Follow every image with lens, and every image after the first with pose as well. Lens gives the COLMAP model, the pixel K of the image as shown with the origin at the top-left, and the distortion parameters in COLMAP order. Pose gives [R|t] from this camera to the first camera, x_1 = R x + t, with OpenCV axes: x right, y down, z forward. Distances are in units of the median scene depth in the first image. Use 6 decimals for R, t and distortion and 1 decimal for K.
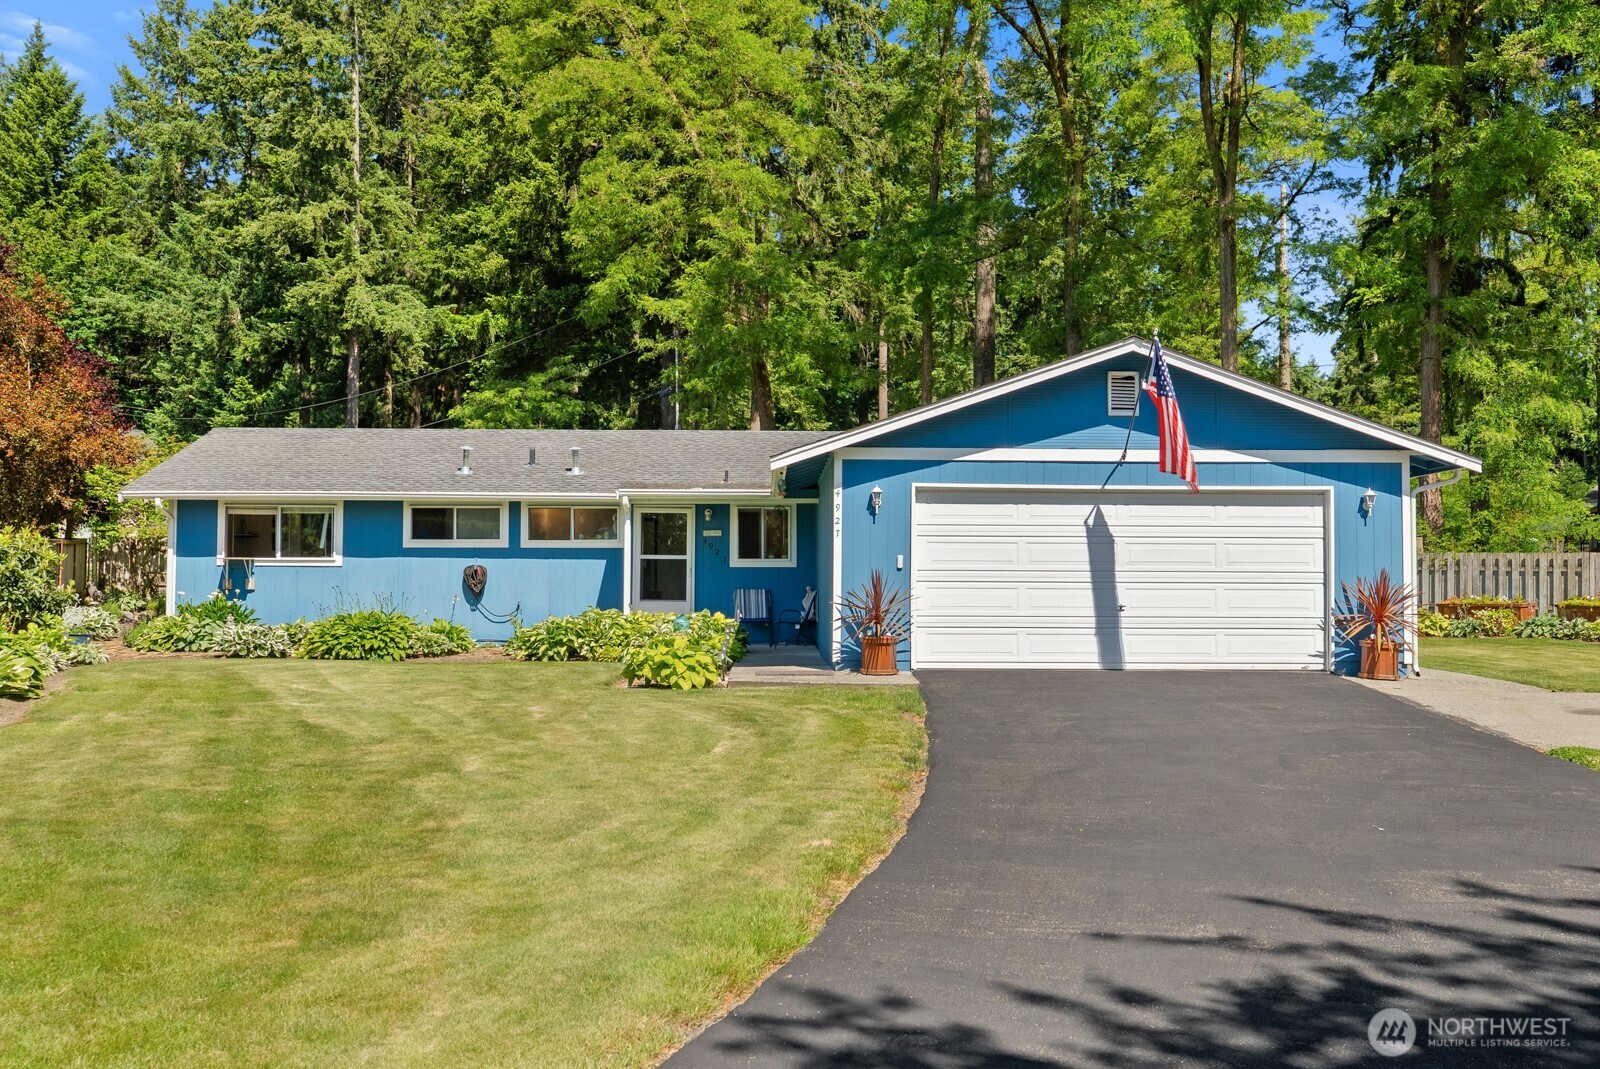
lens RADIAL K [[1563.9, 0, 800.2], [0, 1563.9, 560.9], [0, 0, 1]] dist [0.002853, 0.009467]
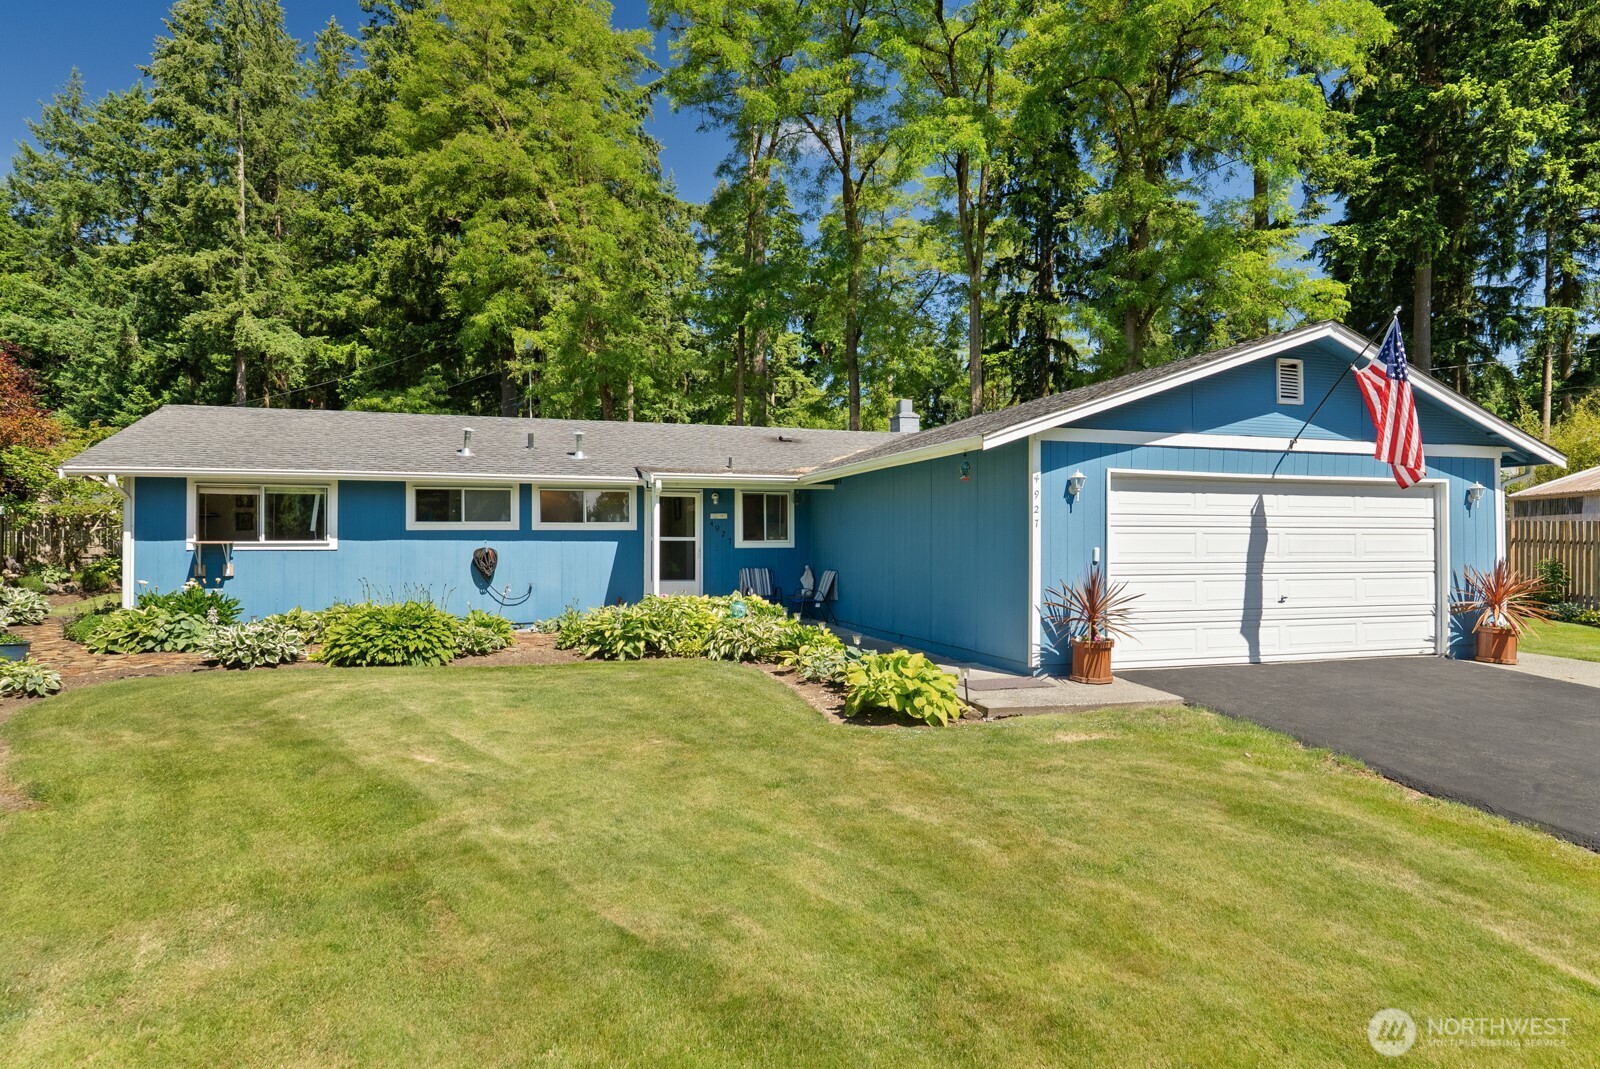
lens RADIAL K [[922.2, 0, 795.9], [0, 922.2, 543.7], [0, 0, 1]] dist [-0.002447, 0.000191]
pose [[0.958131, -0.004849, 0.286289, -0.098380], [-0.000966, 0.999796, 0.020169, -0.006263], [-0.286328, -0.019601, 0.957931, 0.203362]]
